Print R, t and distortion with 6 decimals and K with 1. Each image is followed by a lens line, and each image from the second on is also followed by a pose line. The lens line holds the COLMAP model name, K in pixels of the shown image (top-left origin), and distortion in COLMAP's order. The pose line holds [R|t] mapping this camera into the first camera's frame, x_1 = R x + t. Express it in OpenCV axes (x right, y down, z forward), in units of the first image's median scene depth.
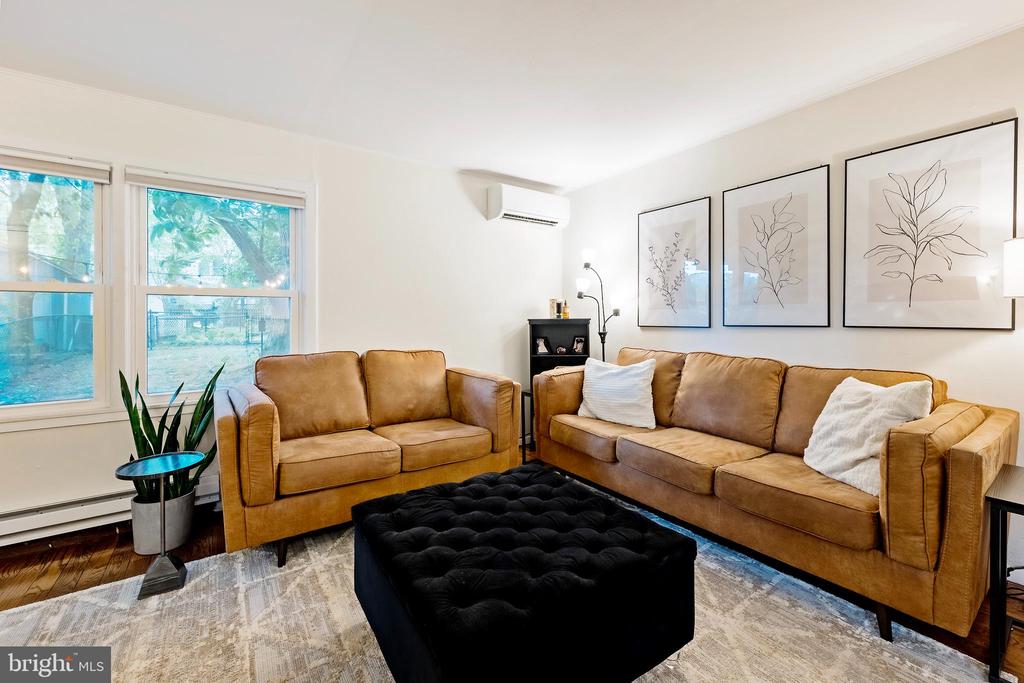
lens RADIAL K [[427.4, 0, 464.5], [0, 427.4, 333.8], [0, 0, 1]] dist [0.001644, -0.000059]
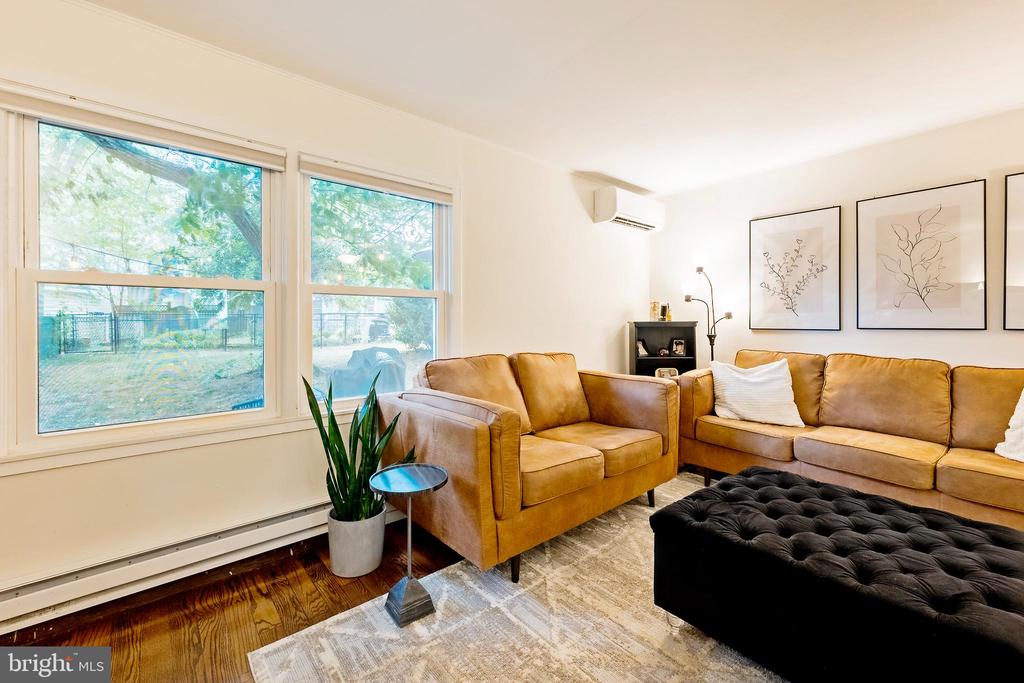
lens RADIAL K [[427.4, 0, 506.1], [0, 427.4, 333.2], [0, 0, 1]] dist [0.001644, -0.000059]
pose [[0.994943, 0.001154, 0.100434, -0.390291], [-0.000359, 0.999968, -0.007934, 0.001597], [-0.100440, 0.007858, 0.994912, 0.041652]]
